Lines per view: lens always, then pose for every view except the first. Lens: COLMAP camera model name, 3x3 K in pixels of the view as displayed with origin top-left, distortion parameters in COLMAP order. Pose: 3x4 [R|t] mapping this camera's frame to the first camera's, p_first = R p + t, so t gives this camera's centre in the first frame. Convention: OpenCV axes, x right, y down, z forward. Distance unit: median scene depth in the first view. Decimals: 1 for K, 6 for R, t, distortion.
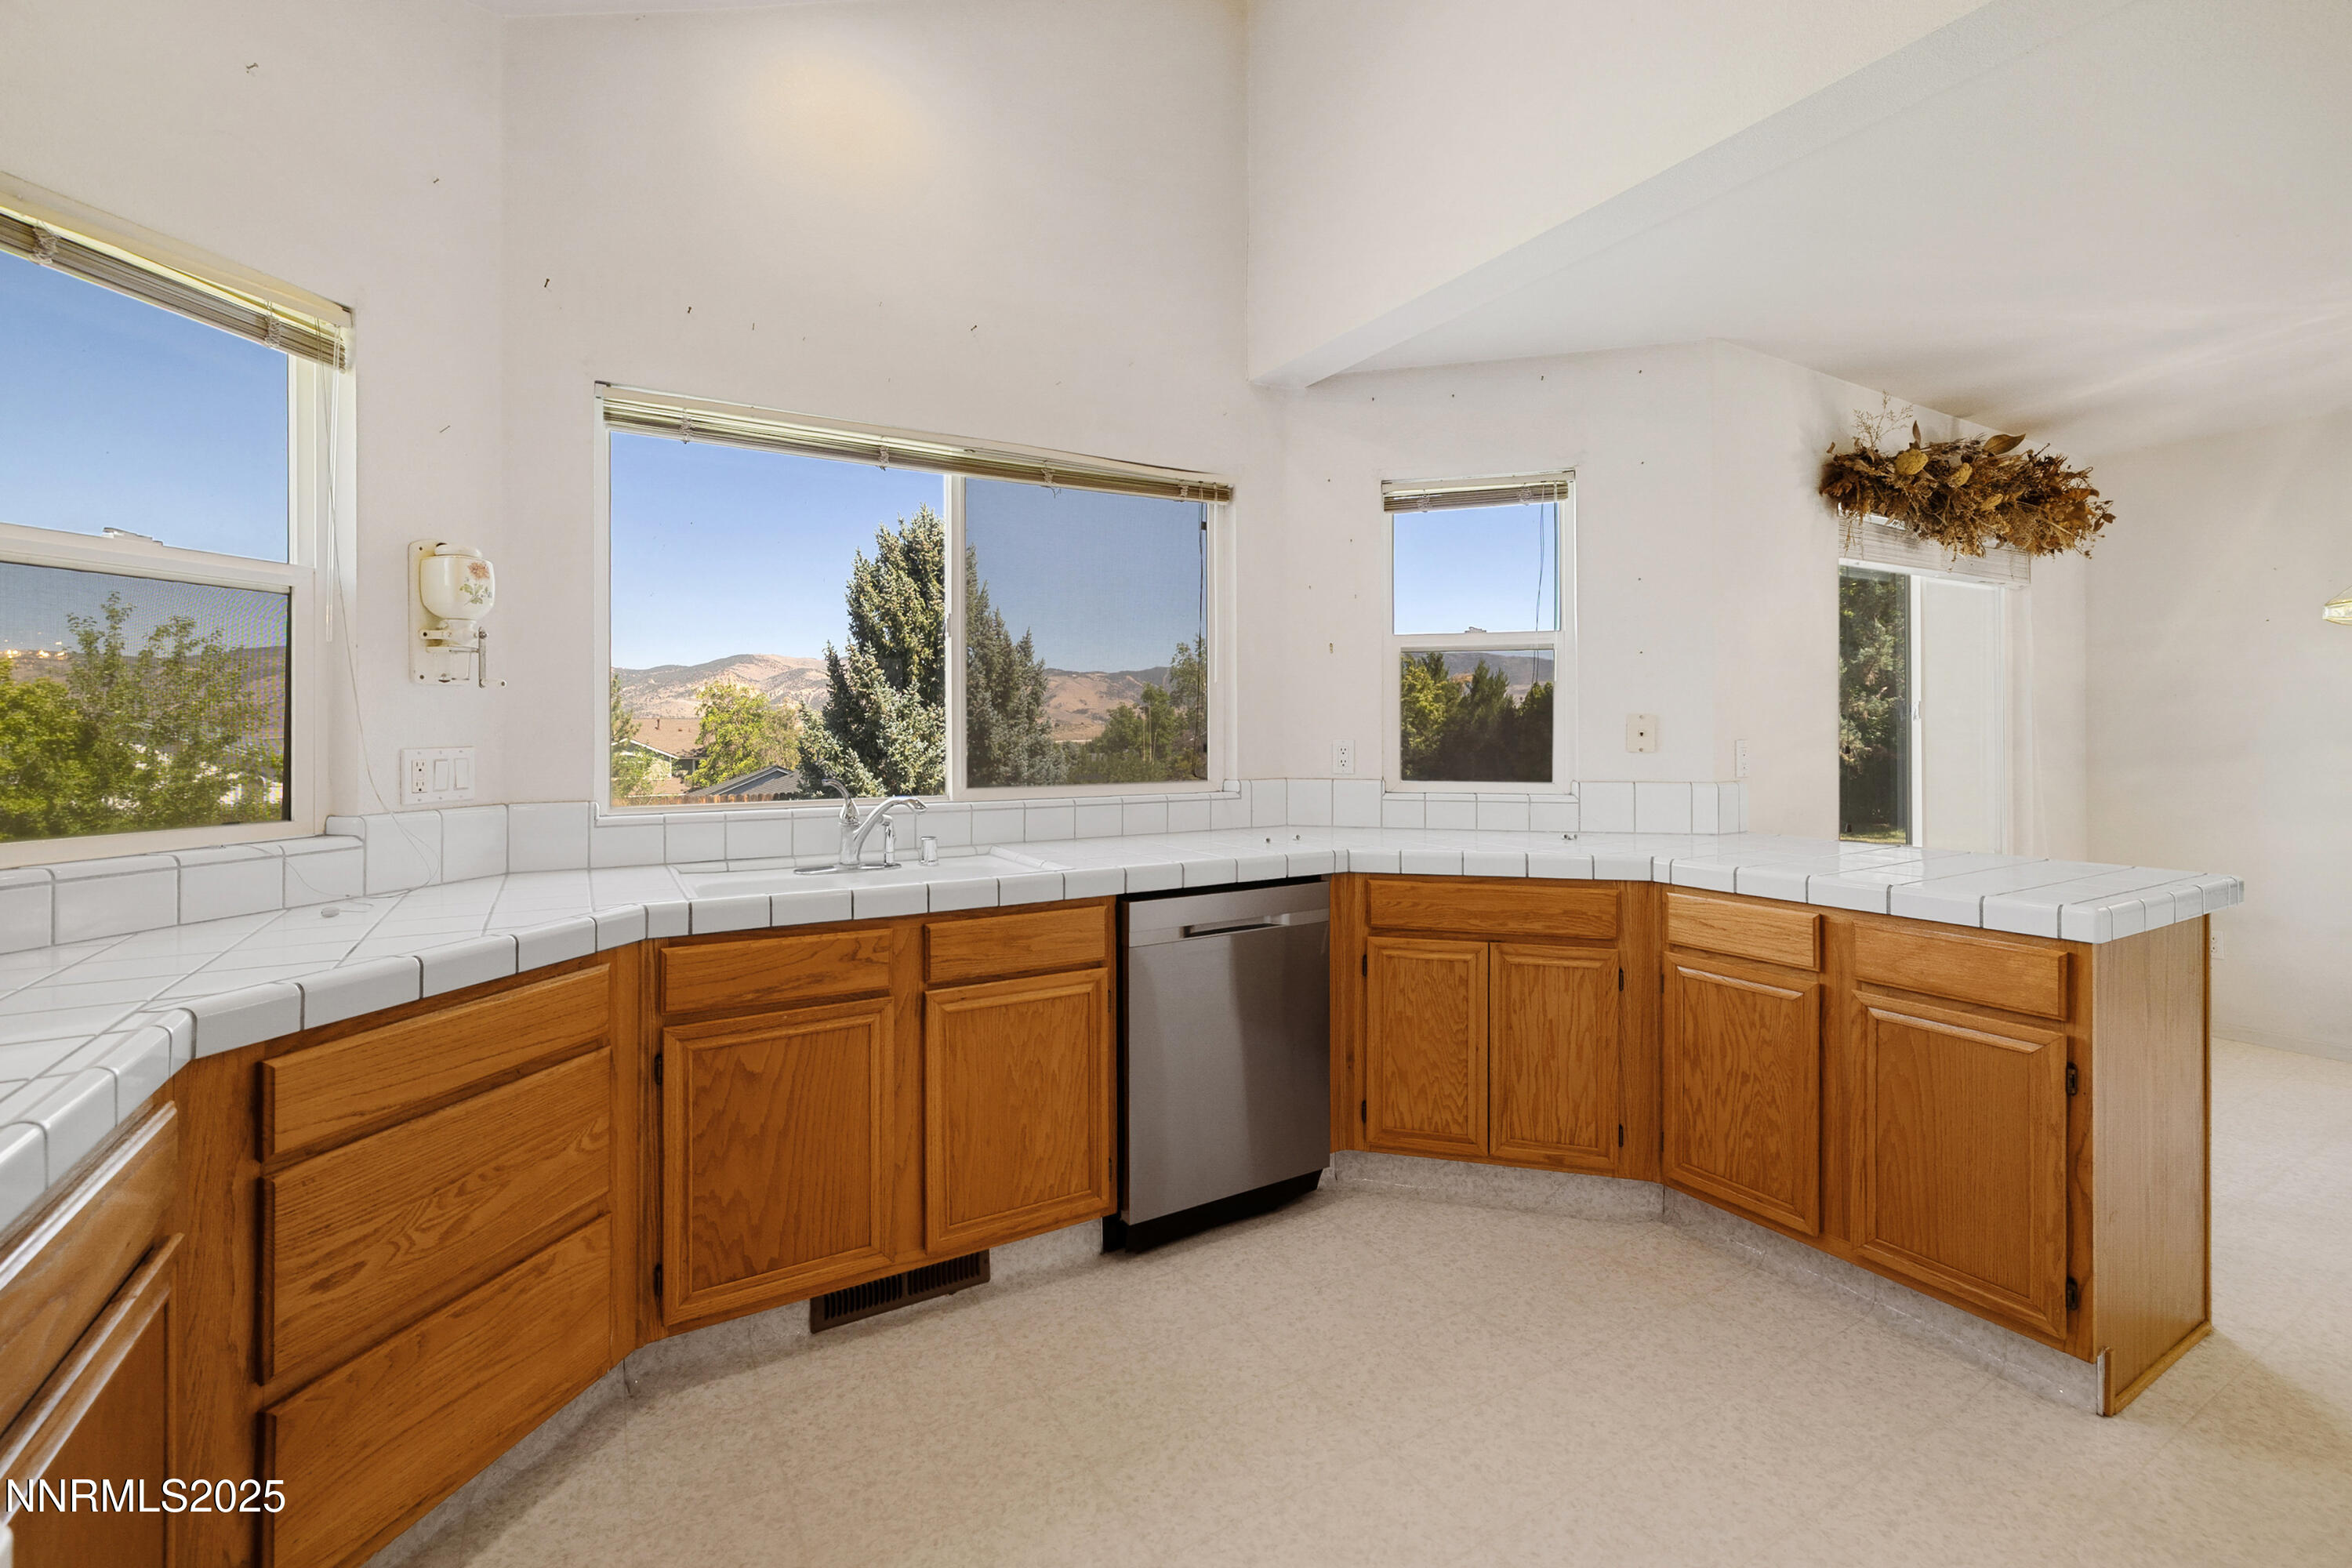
lens RADIAL K [[1008.8, 0, 1168.8], [0, 1008.8, 724.8], [0, 0, 1]] dist [0.001307, 0.000167]
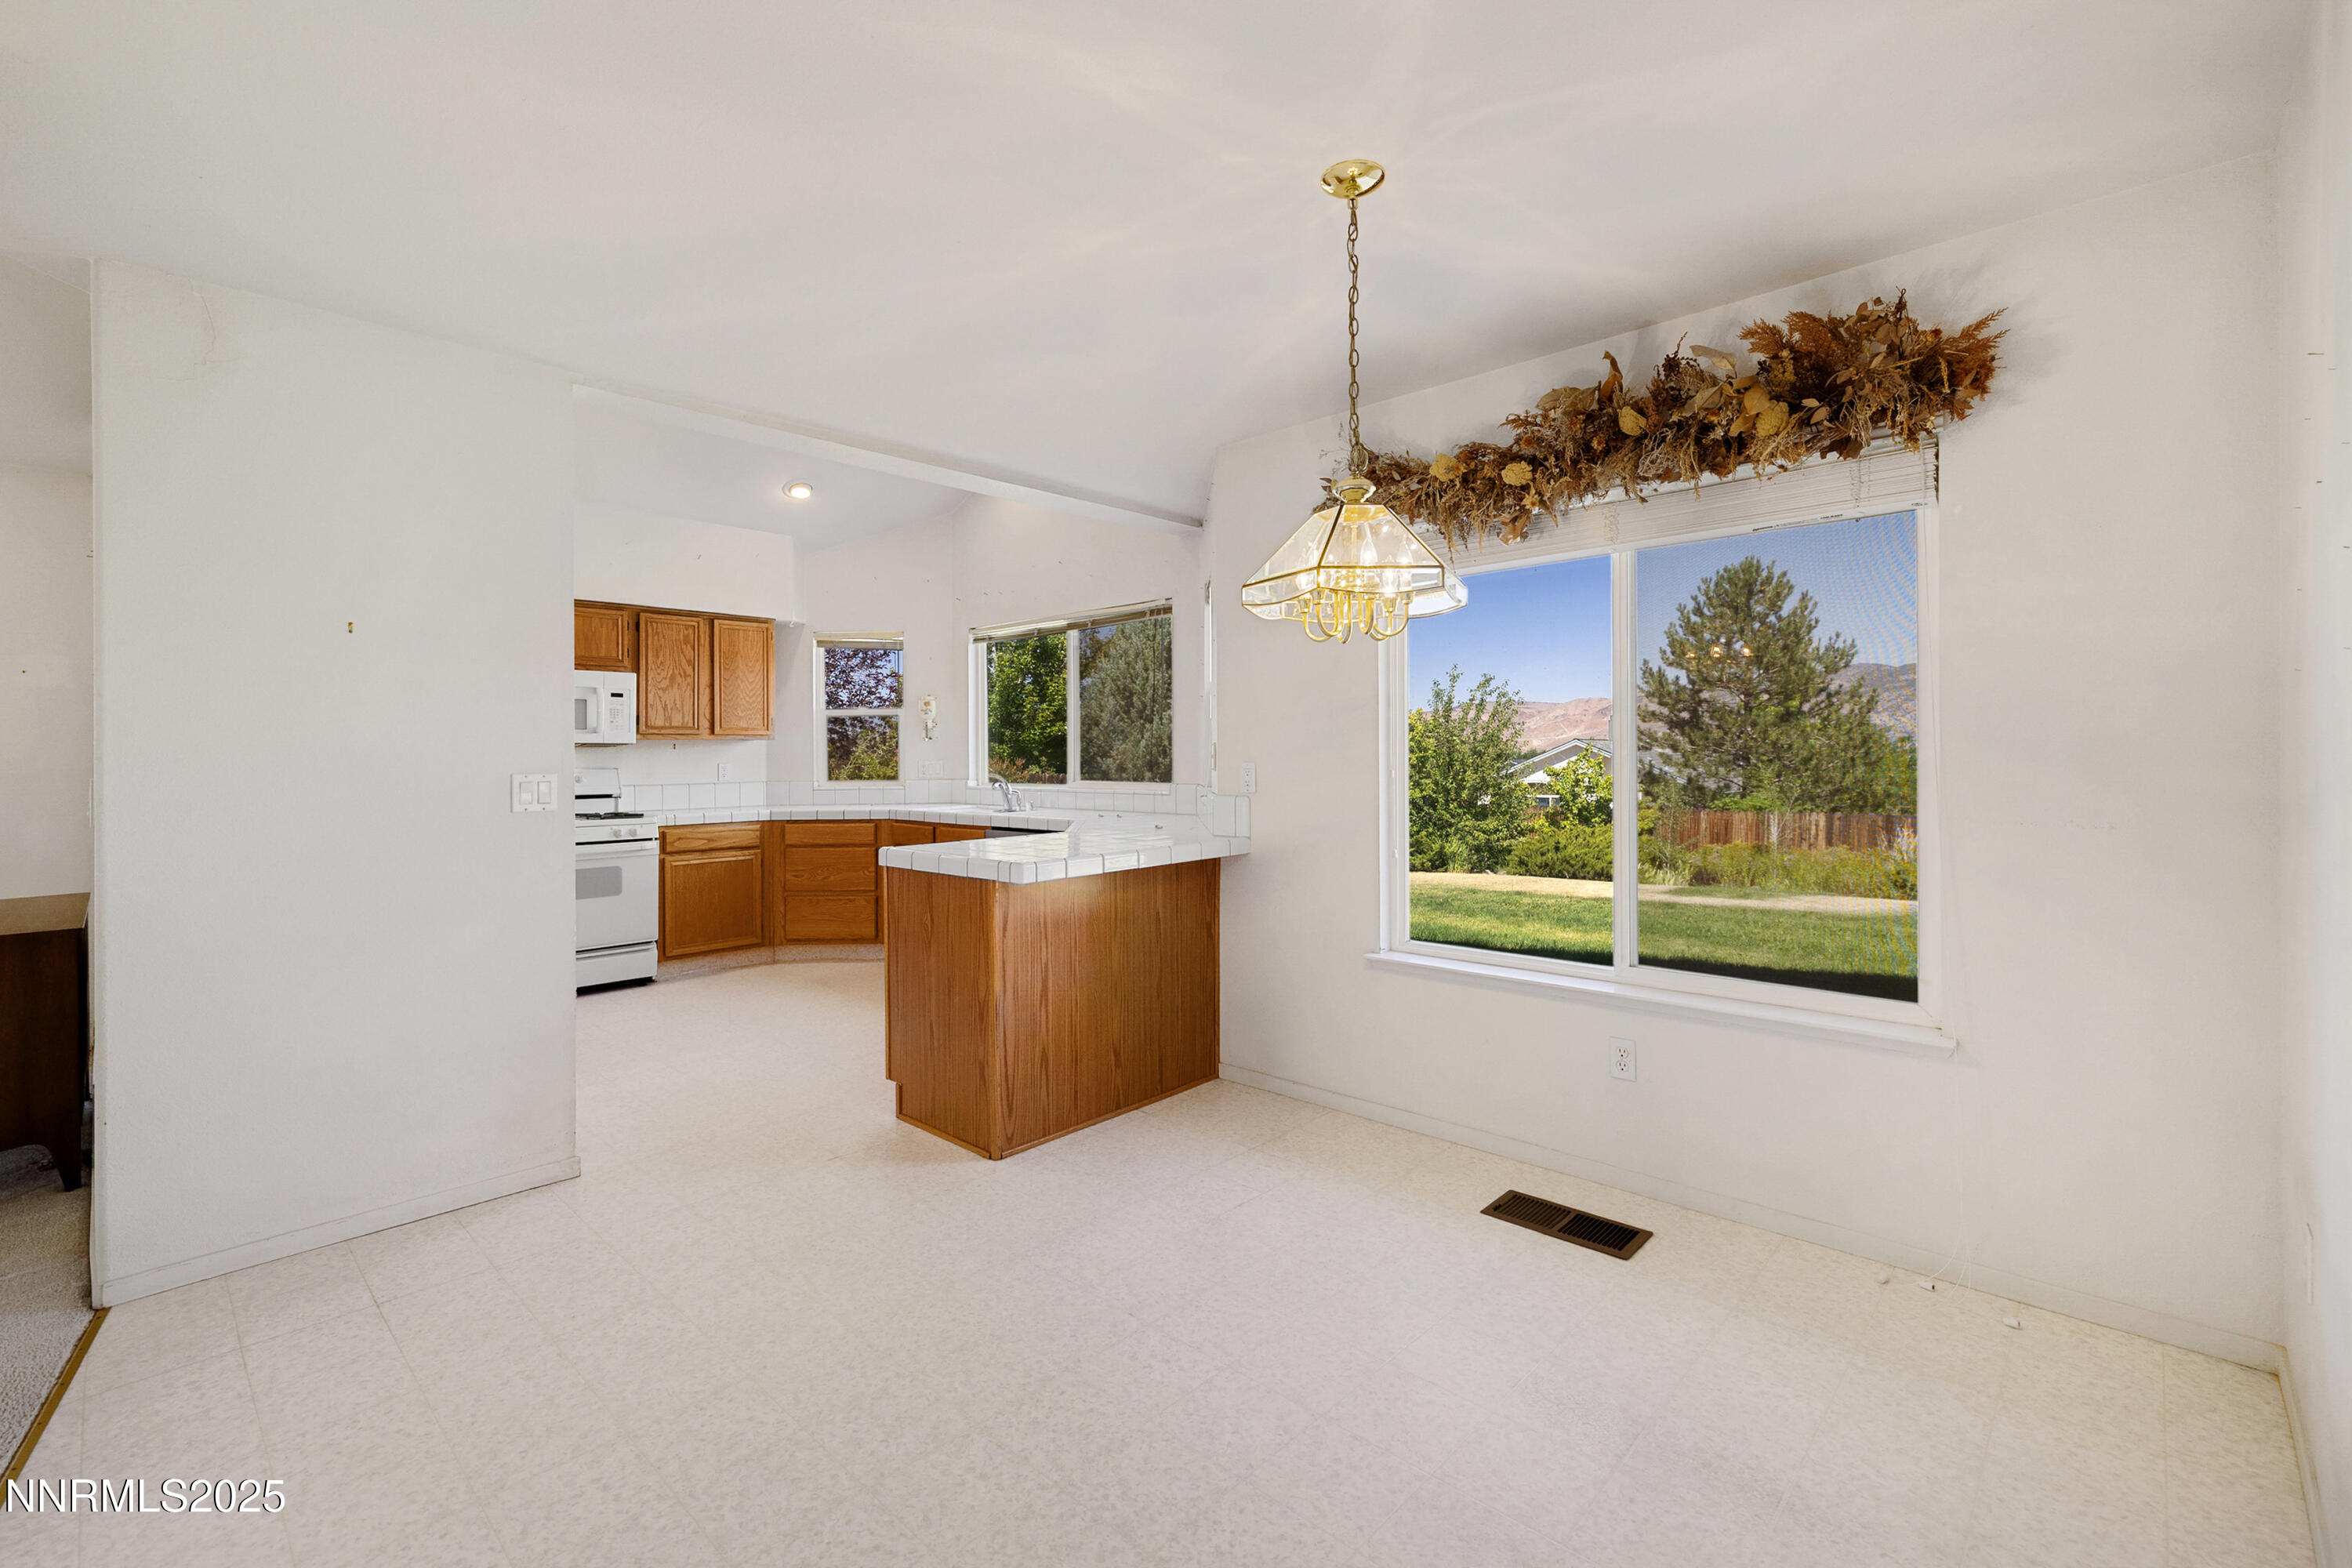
lens RADIAL K [[1004.5, 0, 1166.5], [0, 1004.5, 750.7], [0, 0, 1]] dist [0.012984, 0.000124]
pose [[0.279613, -0.002454, -0.960110, 2.797668], [0.011552, 0.999933, 0.000809, -0.001227], [0.960043, -0.011318, 0.279623, 0.930716]]
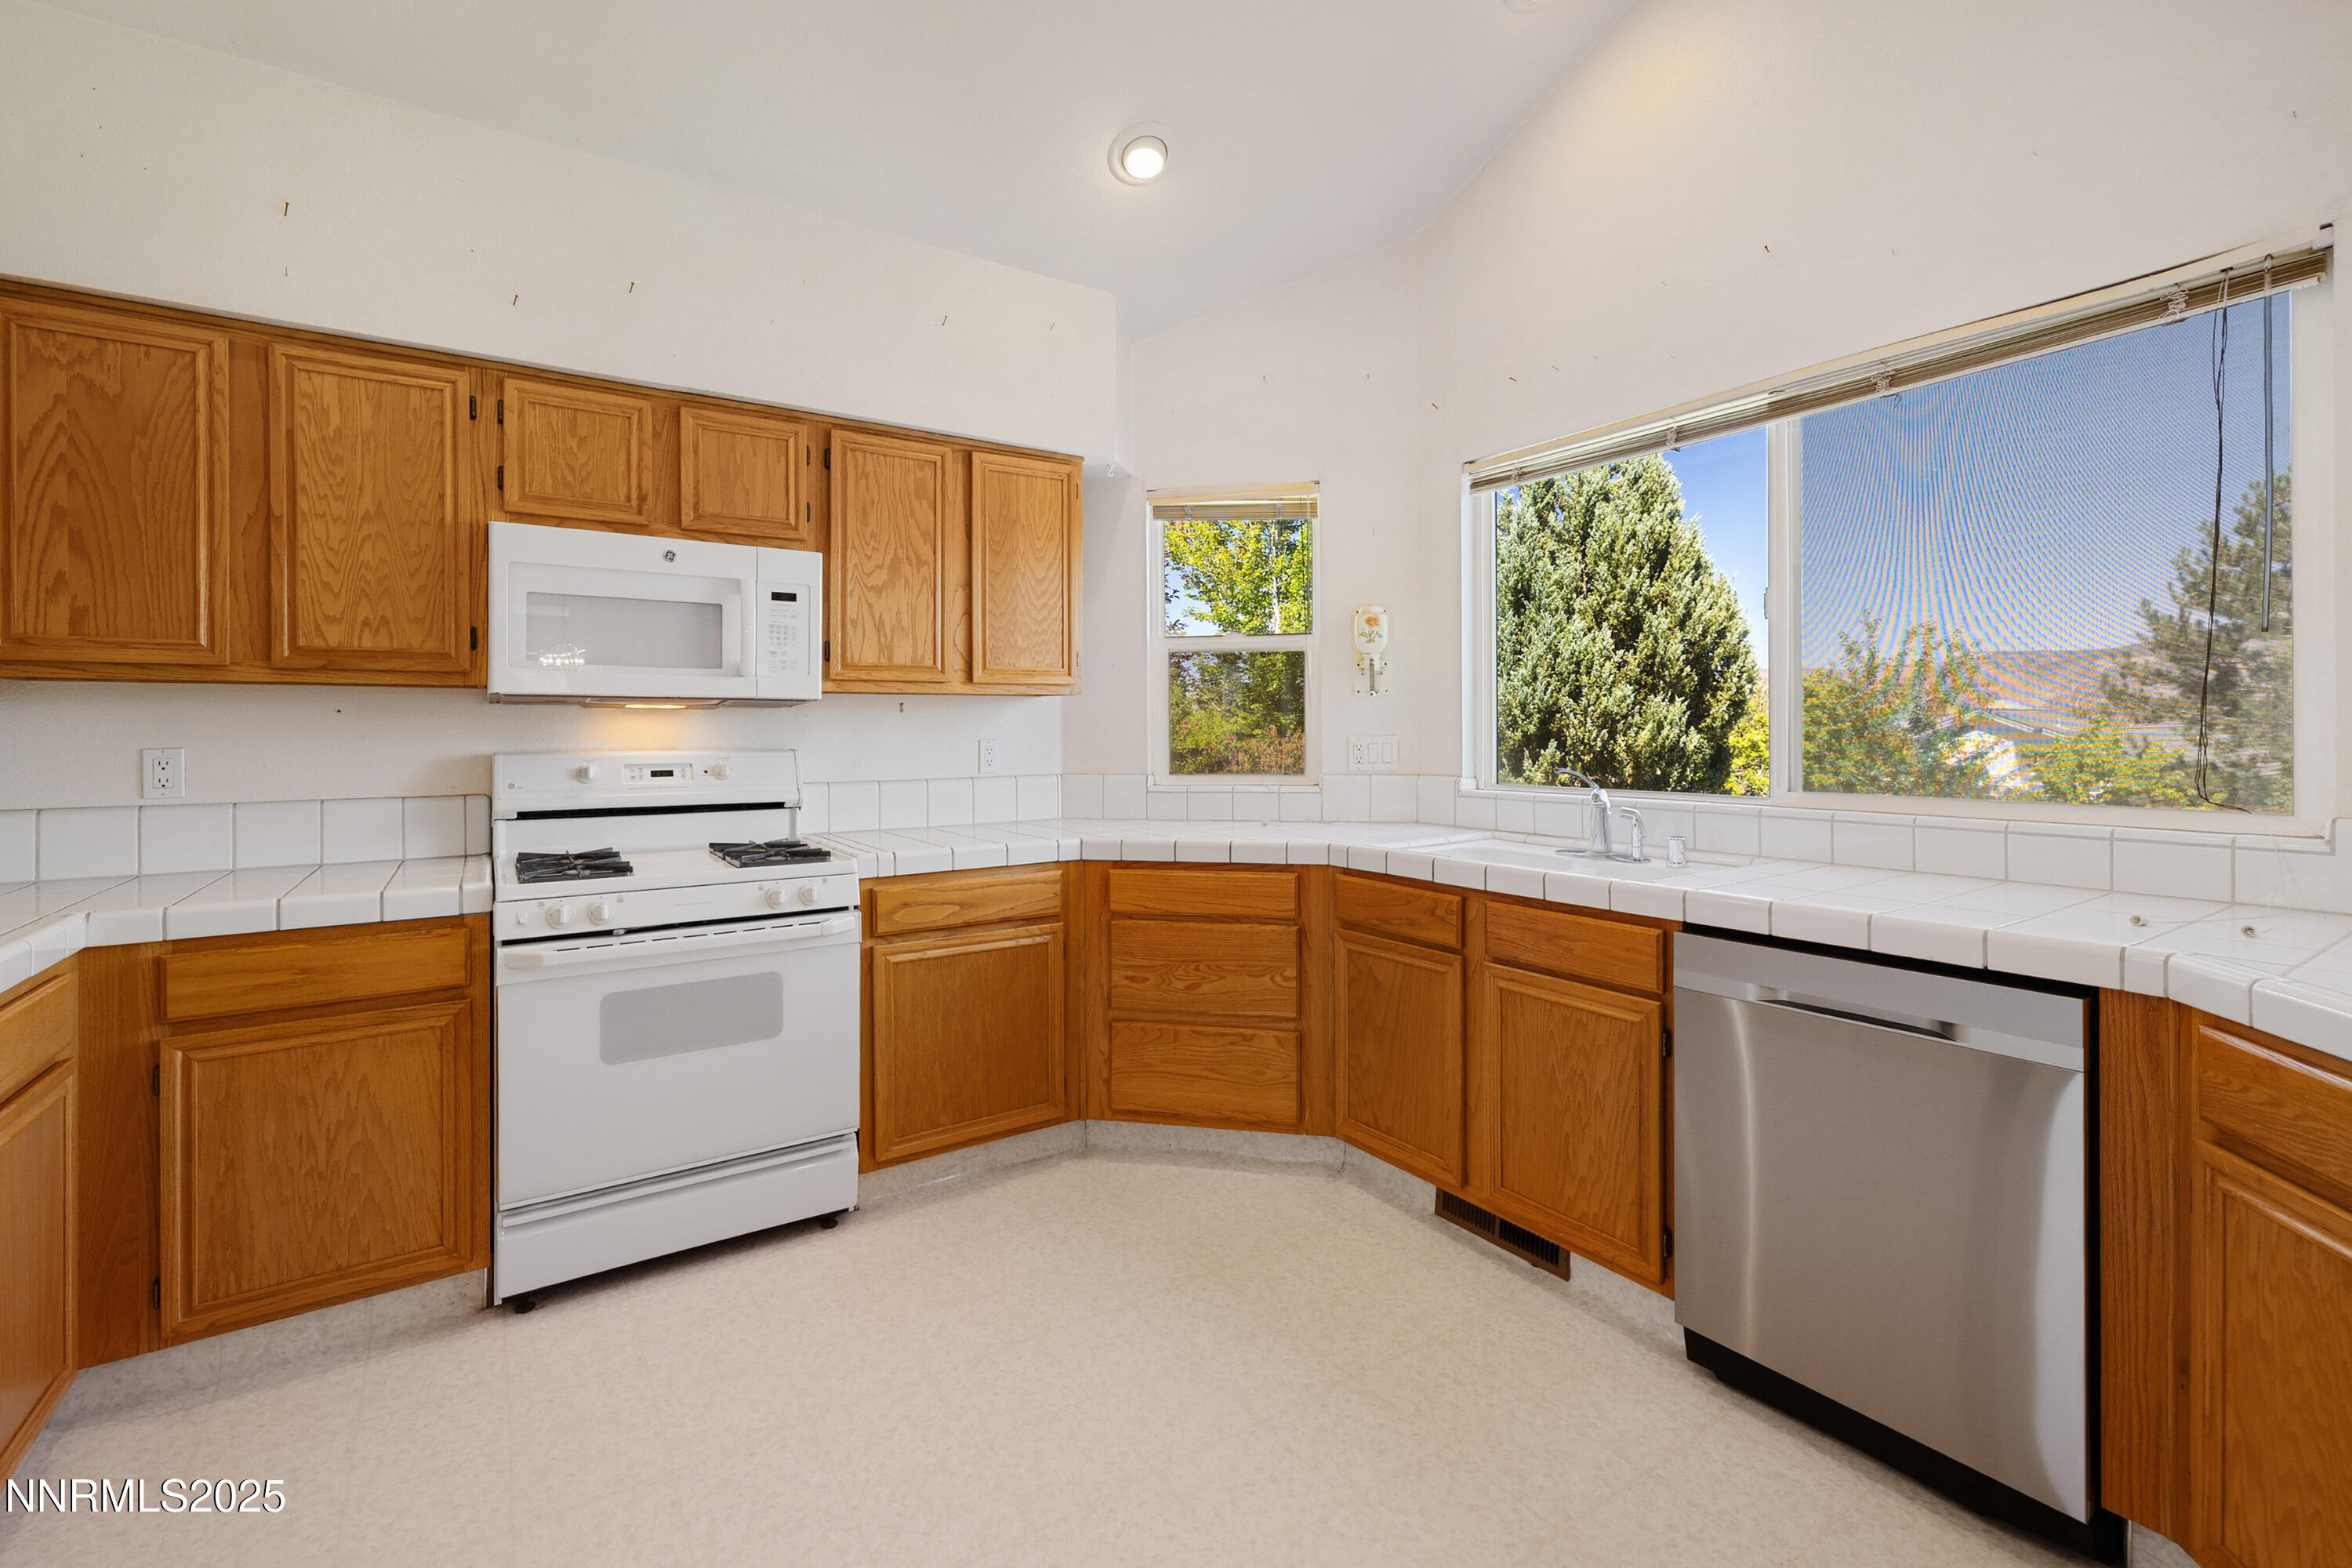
lens RADIAL K [[1011.5, 0, 1169.8], [0, 1011.5, 725.8], [0, 0, 1]] dist [0.000973, -0.000135]
pose [[0.057884, 0.000242, -0.998323, 0.937015], [0.009893, 0.999951, 0.000816, 0.003143], [0.998274, -0.009924, 0.057879, 0.664388]]
